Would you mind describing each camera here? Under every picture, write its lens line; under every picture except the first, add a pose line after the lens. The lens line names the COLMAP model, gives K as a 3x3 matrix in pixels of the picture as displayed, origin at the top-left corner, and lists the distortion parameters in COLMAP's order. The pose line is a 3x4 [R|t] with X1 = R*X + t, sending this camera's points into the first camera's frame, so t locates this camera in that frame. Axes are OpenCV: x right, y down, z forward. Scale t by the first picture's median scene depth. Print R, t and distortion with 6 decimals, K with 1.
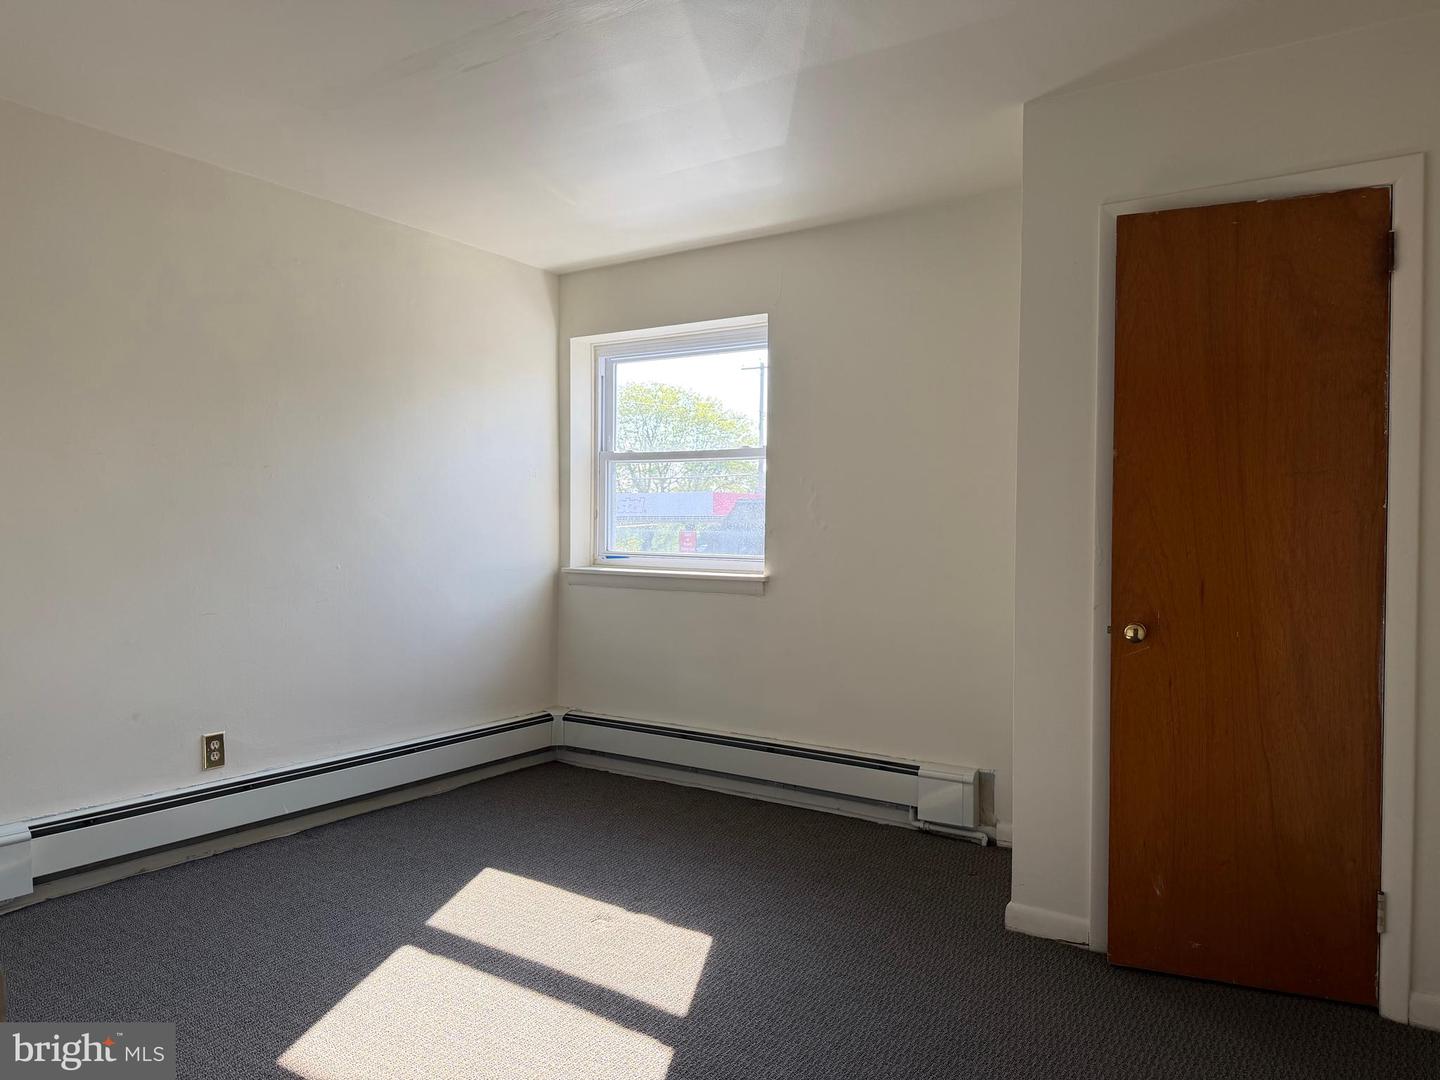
lens RADIAL K [[1016.1, 0, 720.0], [0, 1016.1, 540.0], [0, 0, 1]] dist [0.092860, -0.140353]
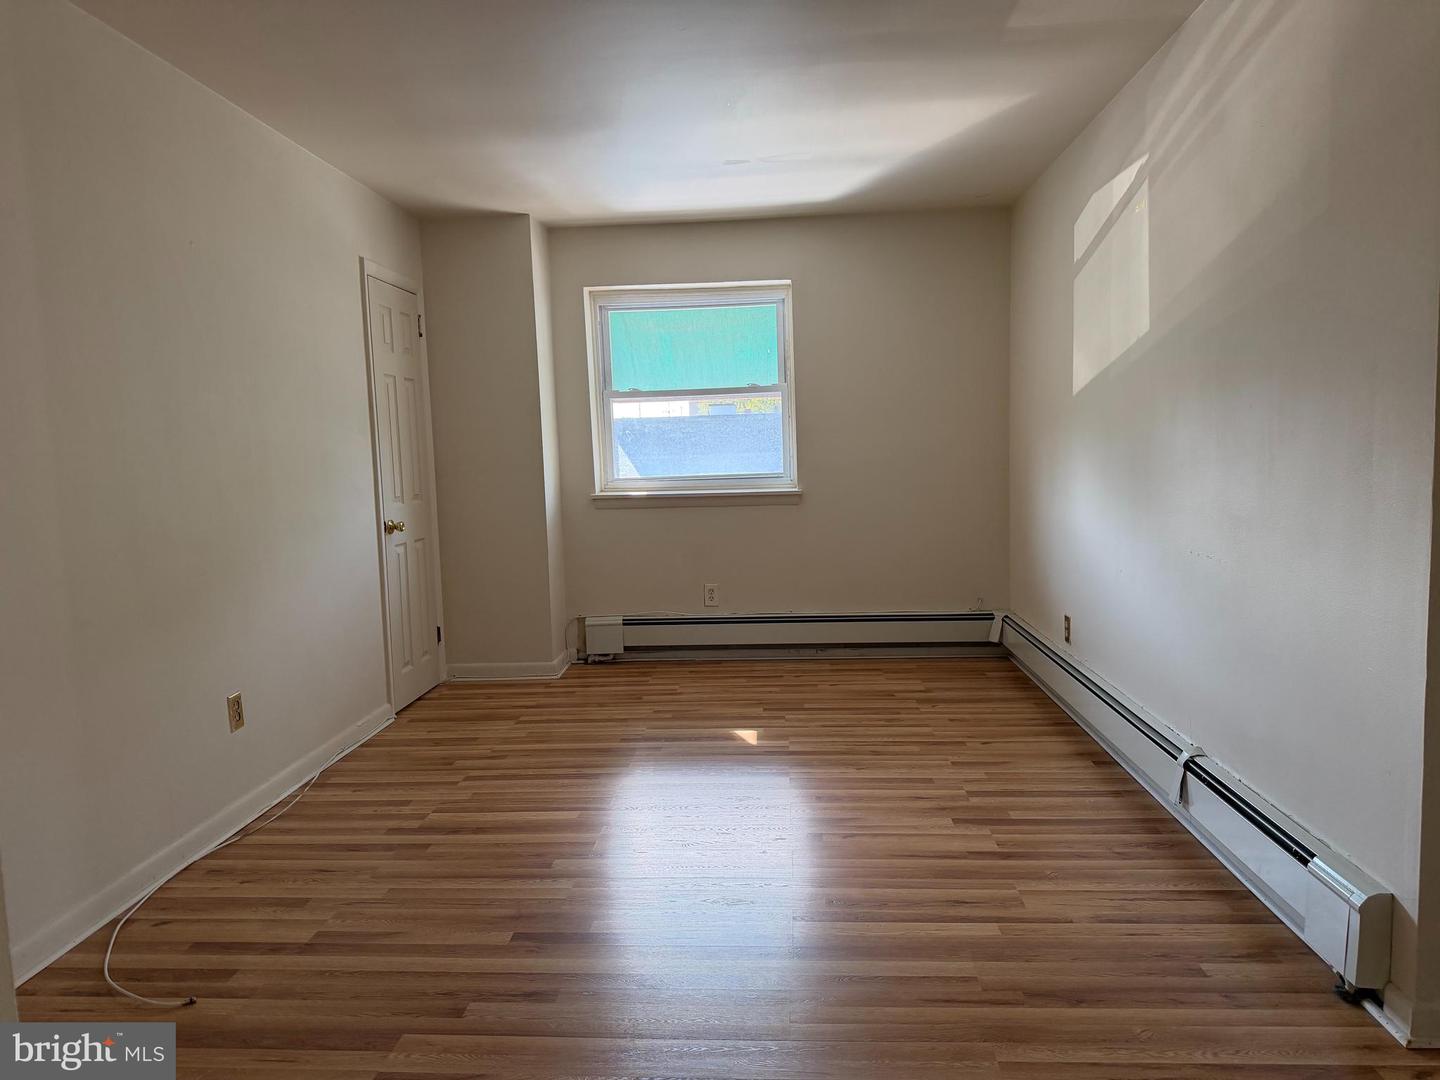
lens RADIAL K [[1016.1, 0, 720.0], [0, 1016.1, 540.0], [0, 0, 1]] dist [0.092860, -0.140353]
pose [[0.860151, -0.091118, 0.501834, -0.715821], [0.053425, 0.994596, 0.089017, -0.019155], [-0.507233, -0.049758, 0.860371, -0.047486]]
